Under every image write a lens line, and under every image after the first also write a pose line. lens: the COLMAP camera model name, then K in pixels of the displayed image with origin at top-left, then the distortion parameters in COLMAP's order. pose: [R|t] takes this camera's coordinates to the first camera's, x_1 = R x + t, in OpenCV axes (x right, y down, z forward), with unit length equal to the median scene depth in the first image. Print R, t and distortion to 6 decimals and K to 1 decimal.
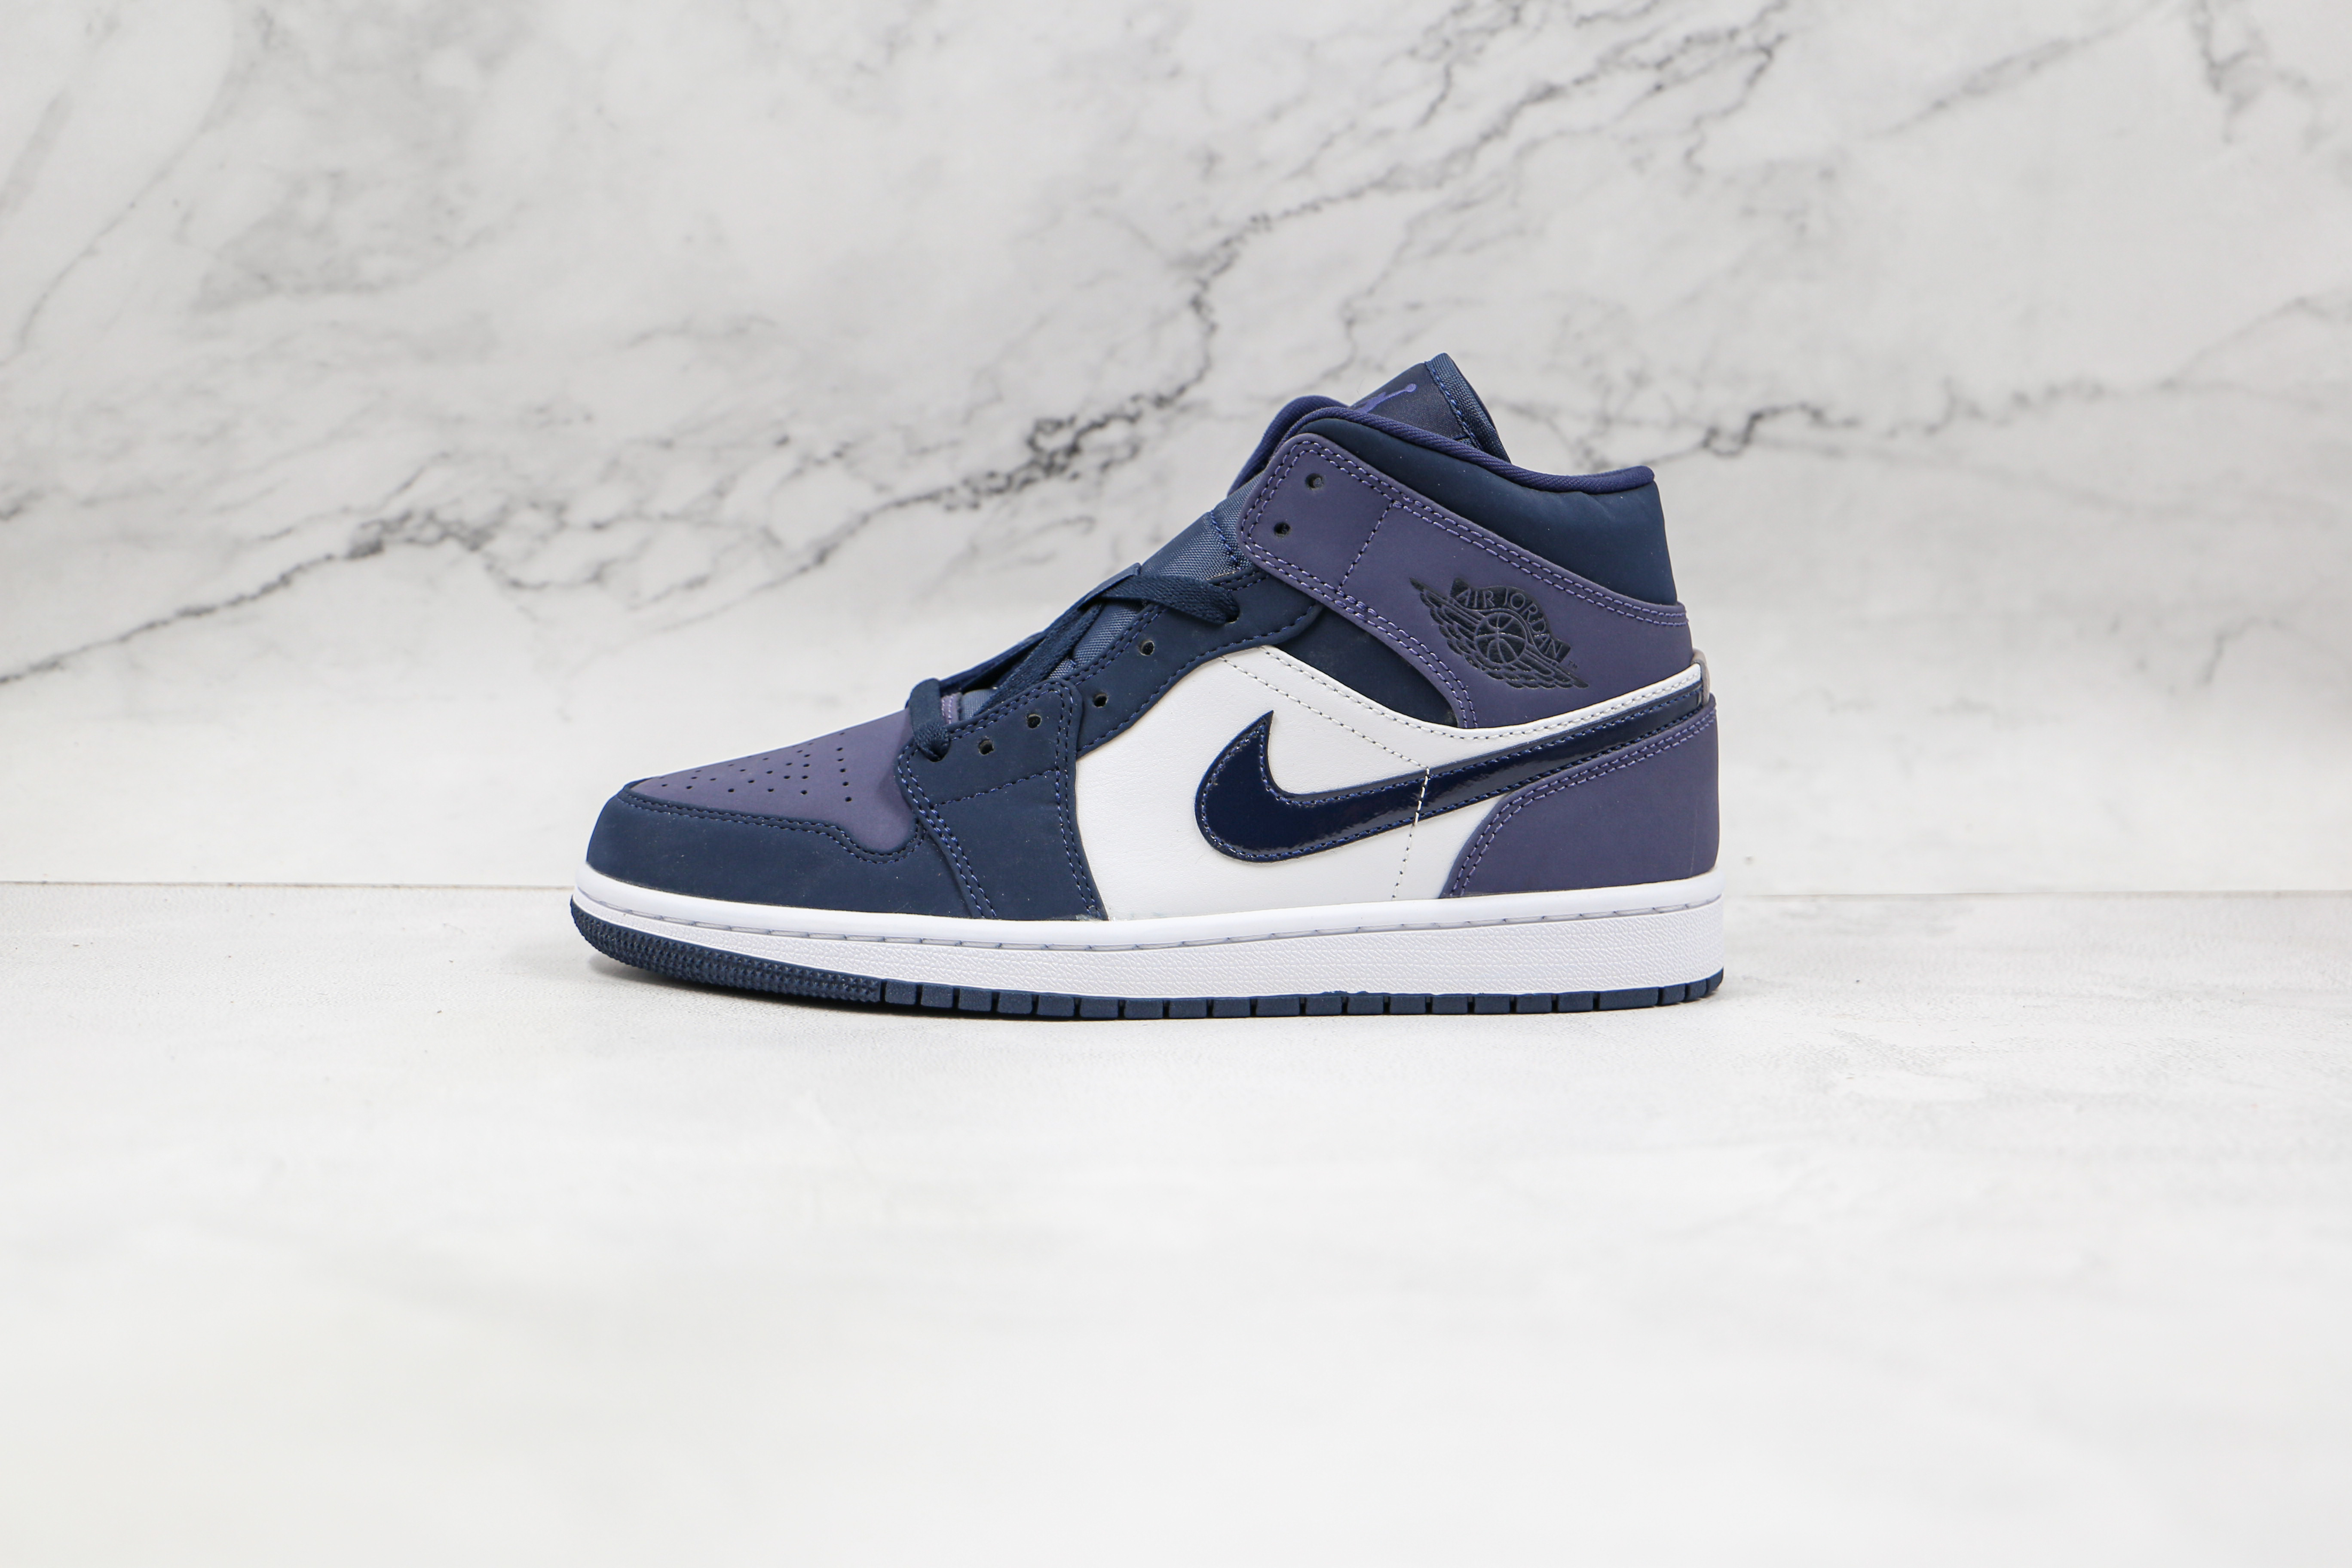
lens RADIAL K [[3441.8, 0, 1176.0], [0, 3441.8, 784.0], [0, 0, 1]] dist [0.121873, 0.064766]
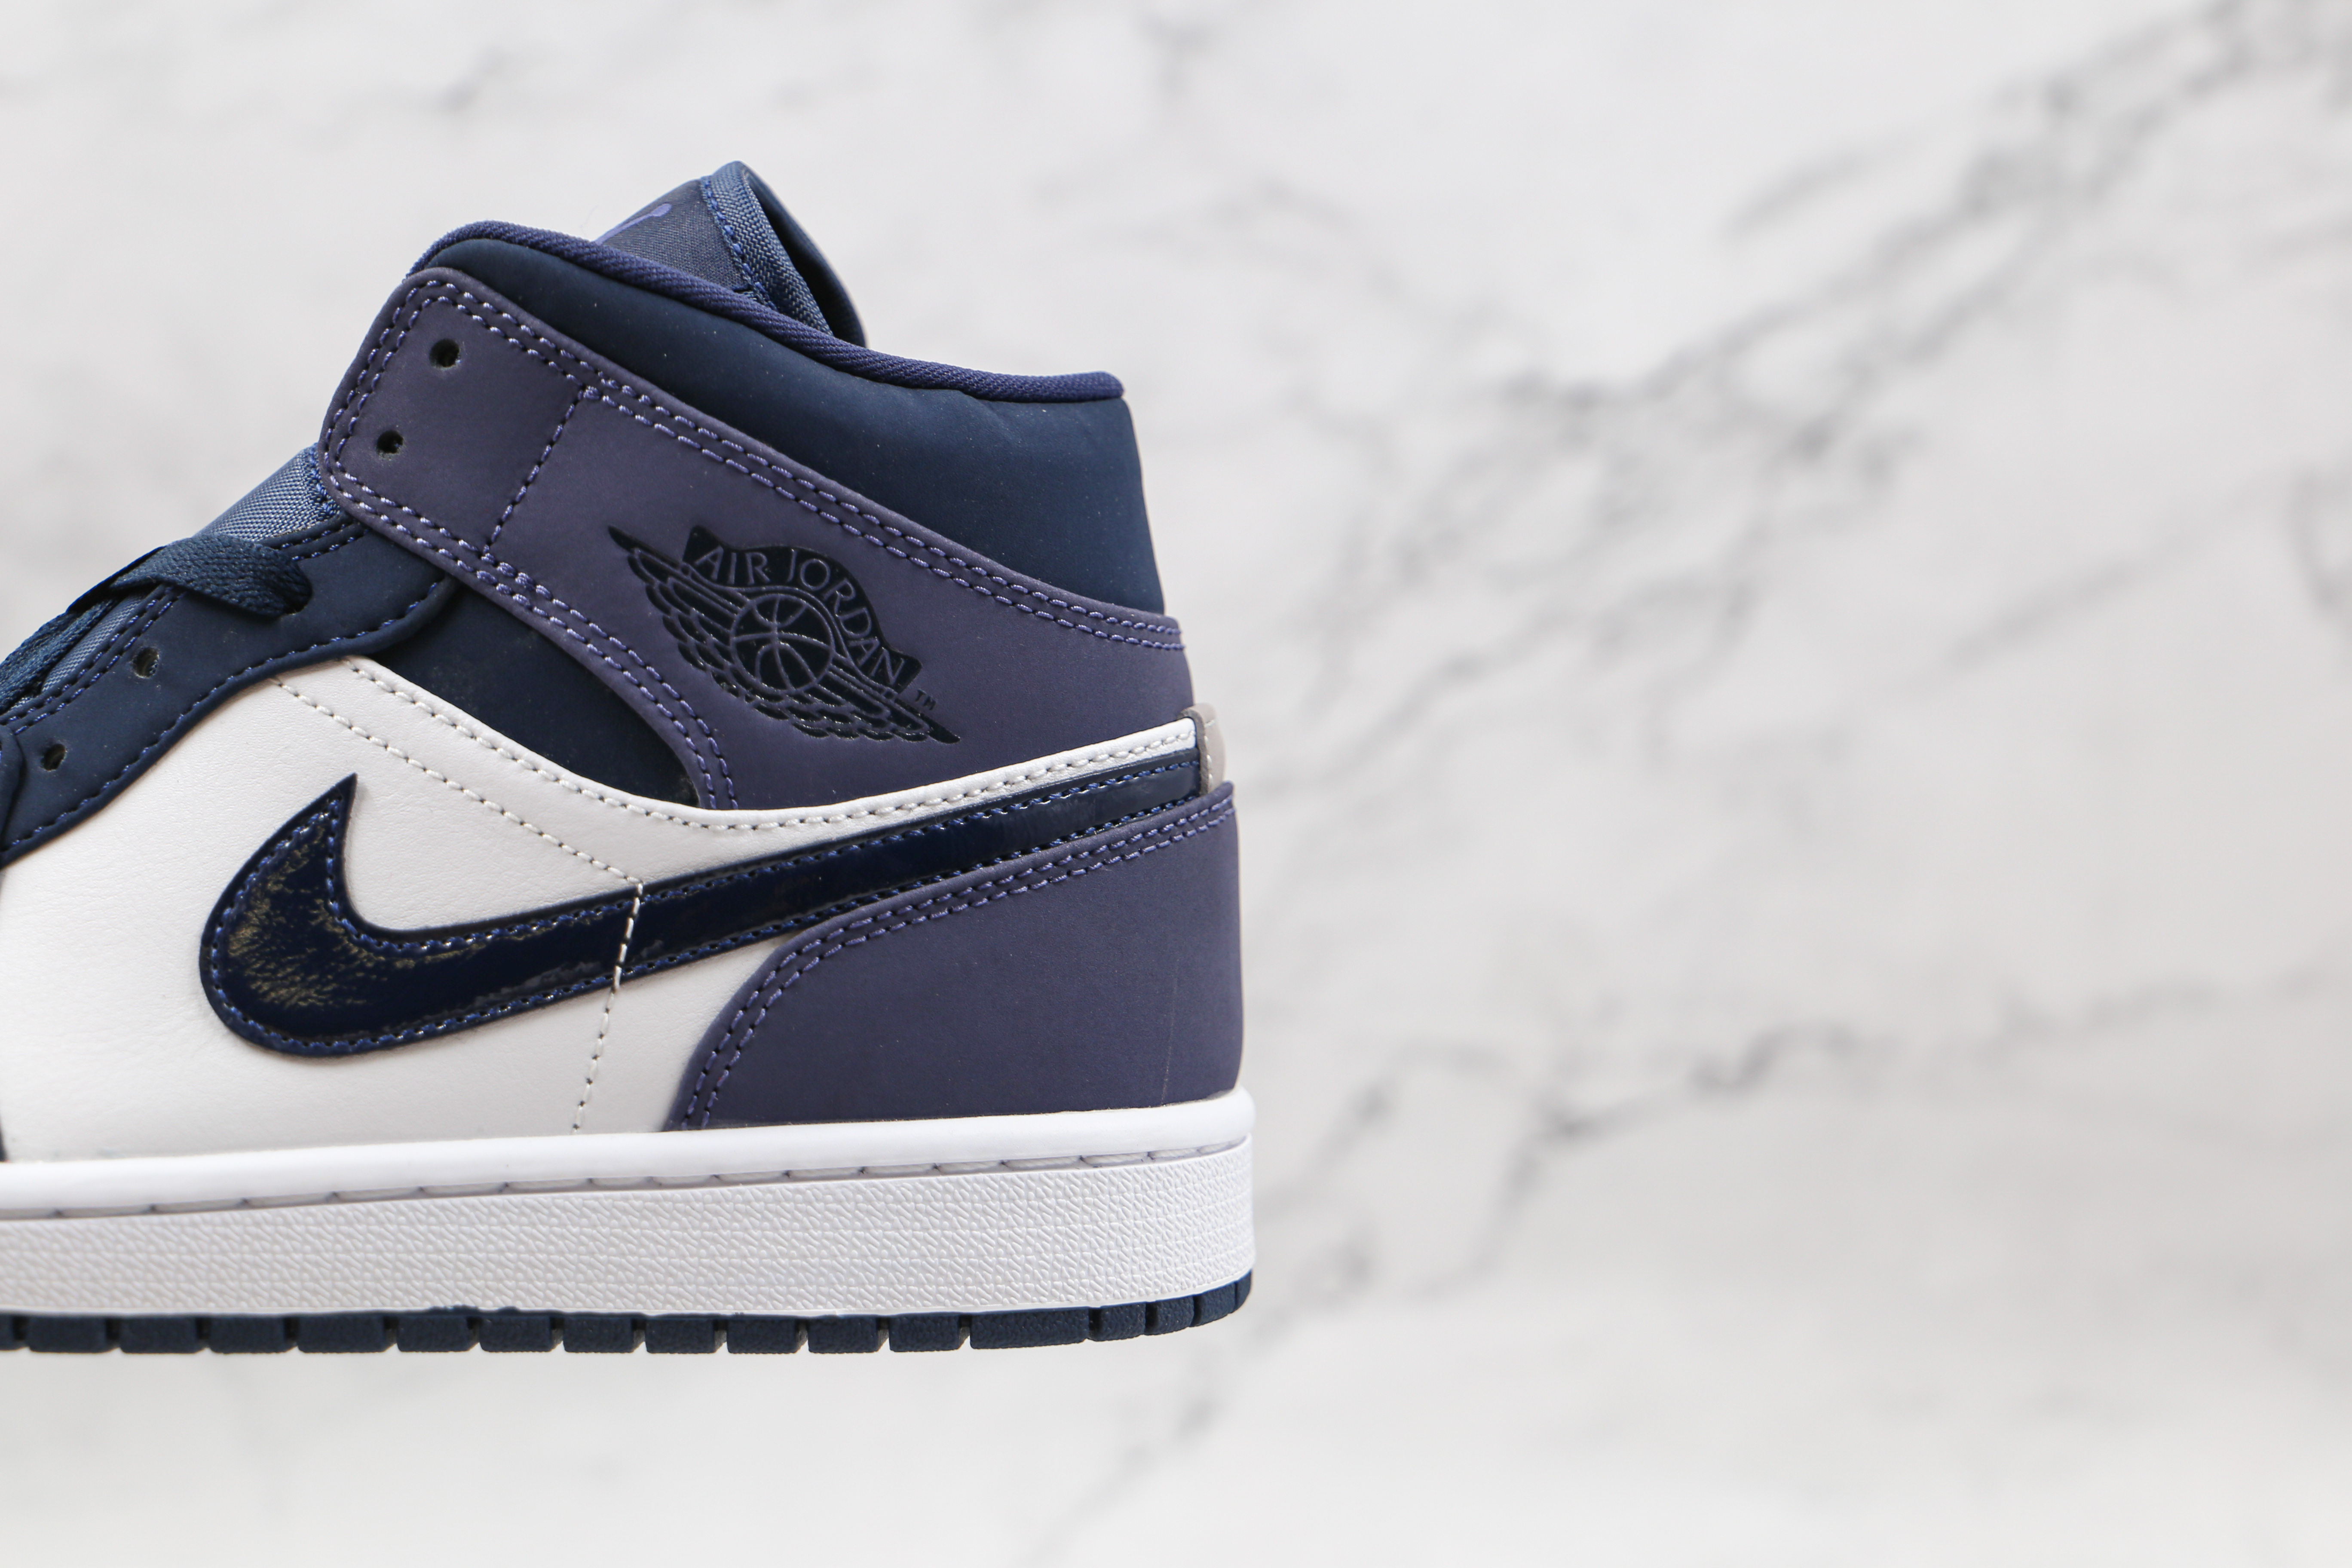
lens RADIAL K [[3708.6, 0, 1176.0], [0, 3708.6, 784.0], [0, 0, 1]] dist [-0.006362, -0.005730]
pose [[0.999834, 0.006340, -0.017056, 0.165020], [-0.008276, 0.993226, -0.115902, 0.045830], [0.016205, 0.116024, 0.993114, 0.430601]]
